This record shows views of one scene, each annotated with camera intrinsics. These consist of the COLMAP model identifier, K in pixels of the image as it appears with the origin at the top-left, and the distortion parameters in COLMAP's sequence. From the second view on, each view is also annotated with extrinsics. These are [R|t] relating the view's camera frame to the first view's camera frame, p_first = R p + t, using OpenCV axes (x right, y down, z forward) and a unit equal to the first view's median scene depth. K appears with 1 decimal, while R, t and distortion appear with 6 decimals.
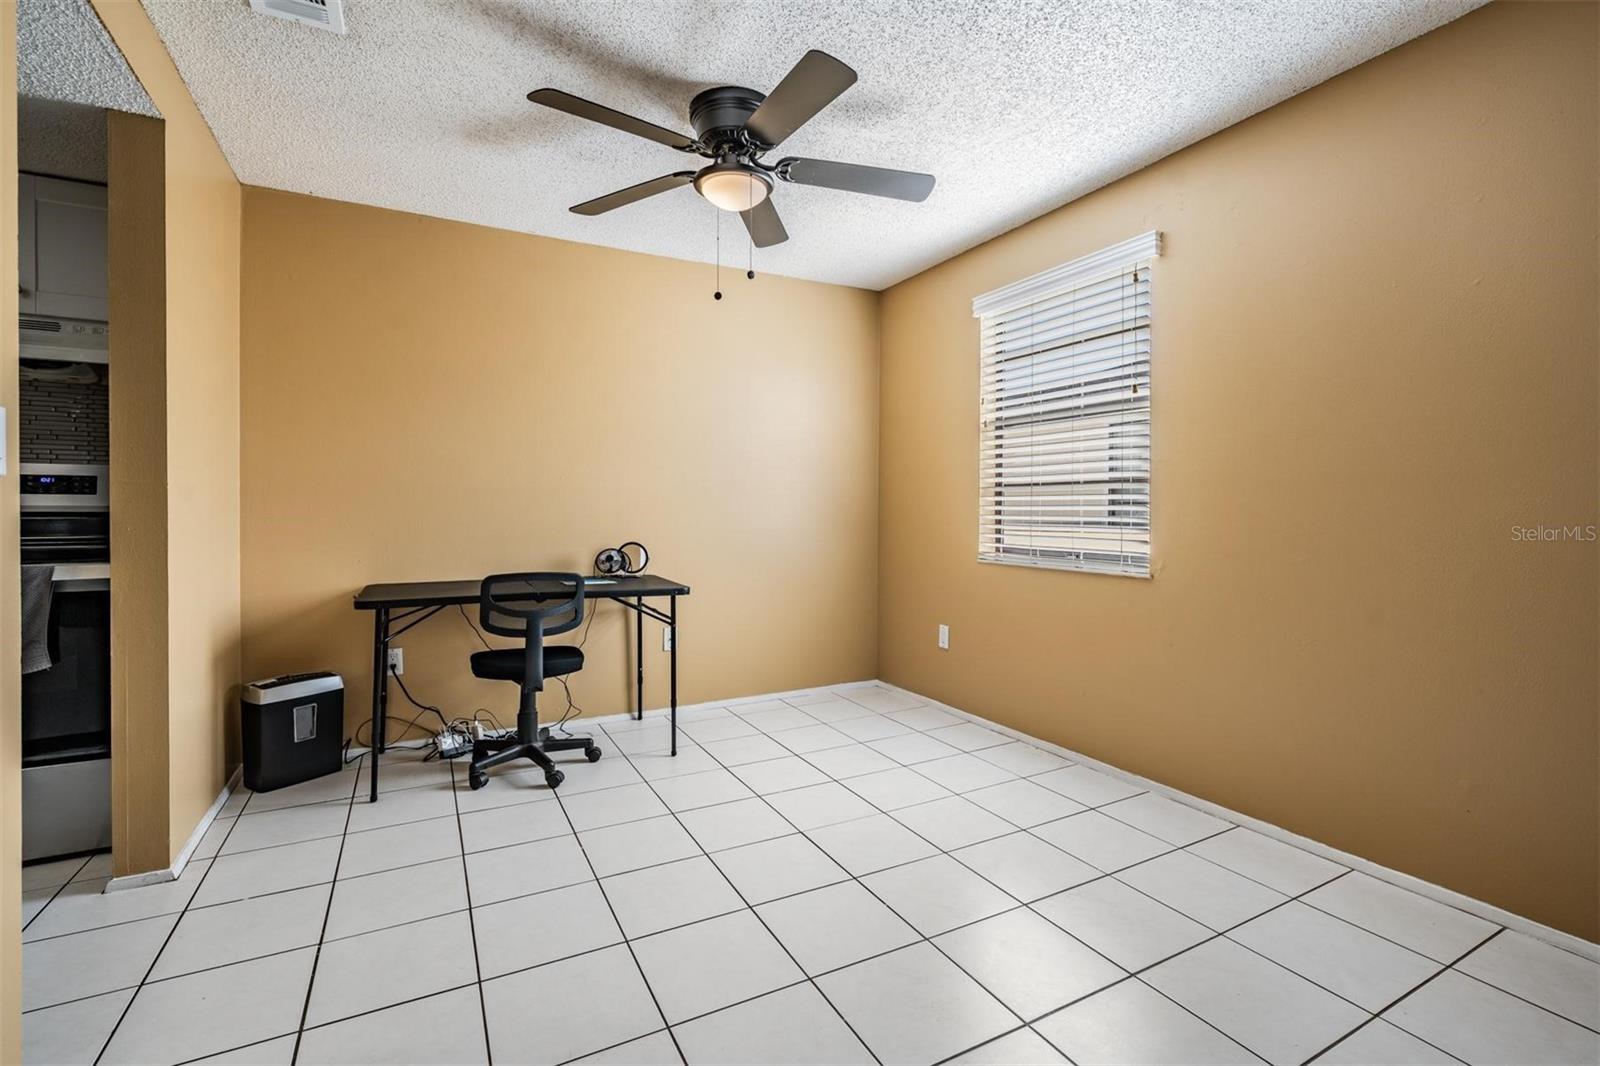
lens RADIAL K [[718.5, 0, 801.2], [0, 718.5, 509.9], [0, 0, 1]] dist [0.000739, -0.000111]
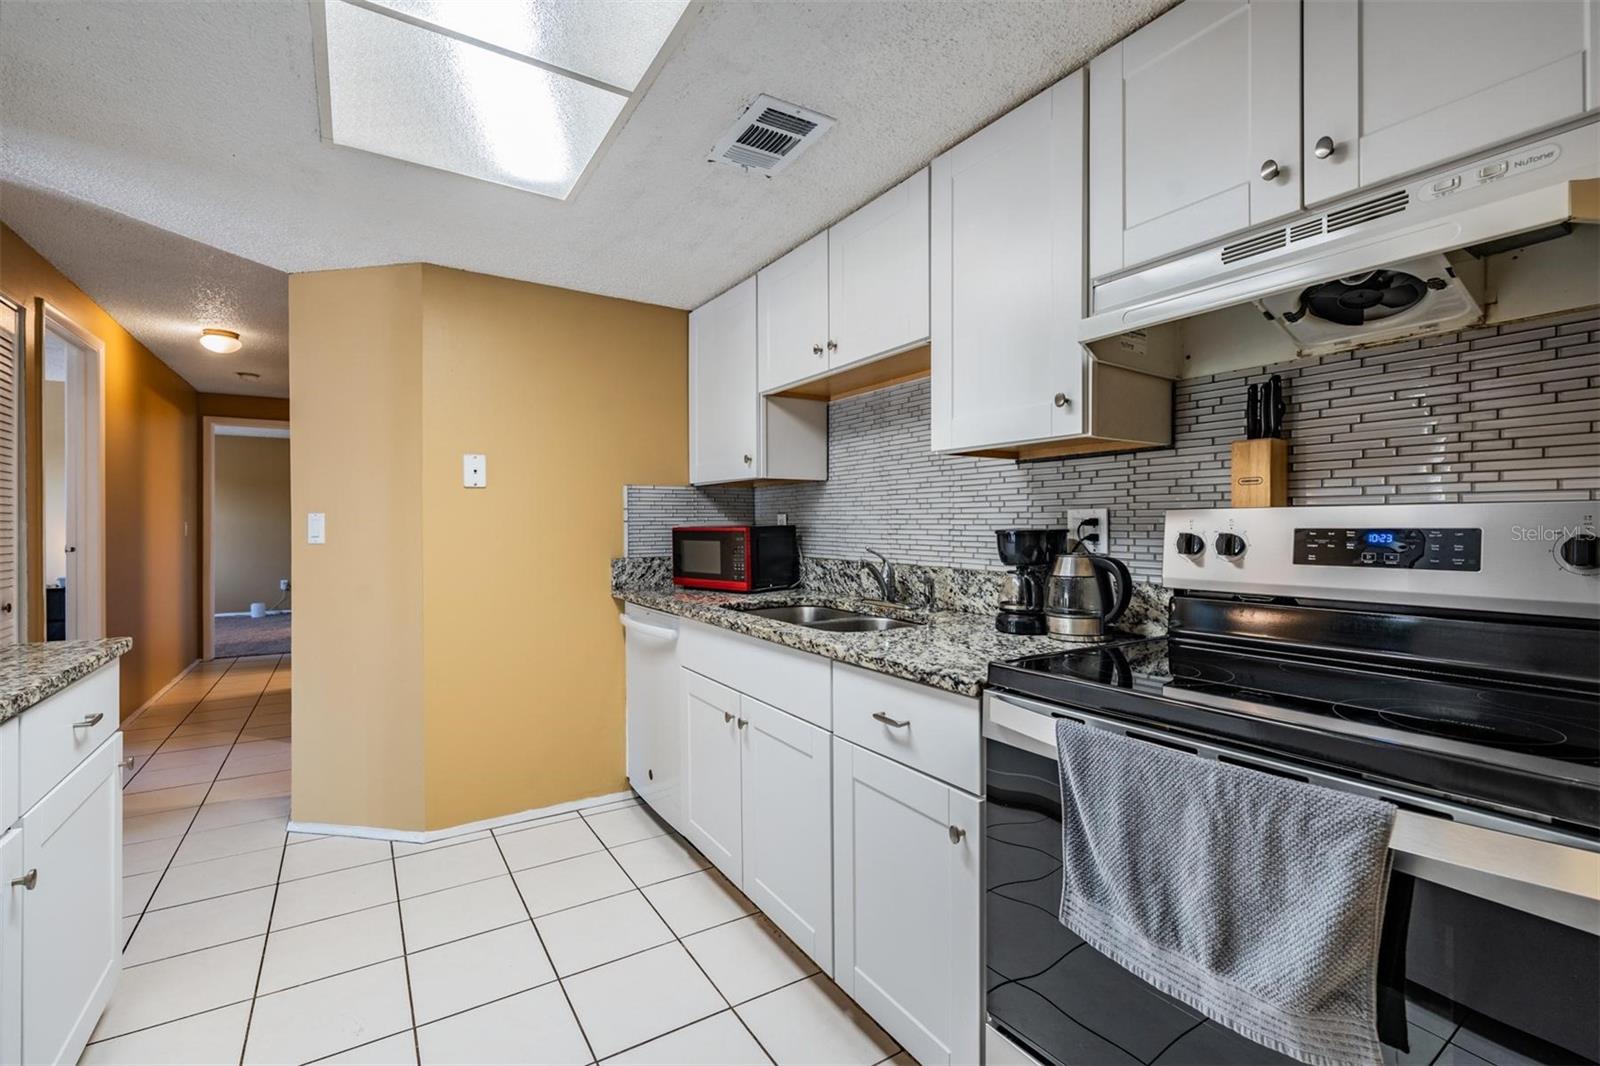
lens RADIAL K [[704.0, 0, 794.1], [0, 704.0, 530.6], [0, 0, 1]] dist [0.000062, -0.000650]
pose [[0.064927, 0.003460, -0.997884, -0.507985], [-0.000389, 0.999994, 0.003442, -0.041735], [0.997890, 0.000165, 0.064928, 0.486110]]
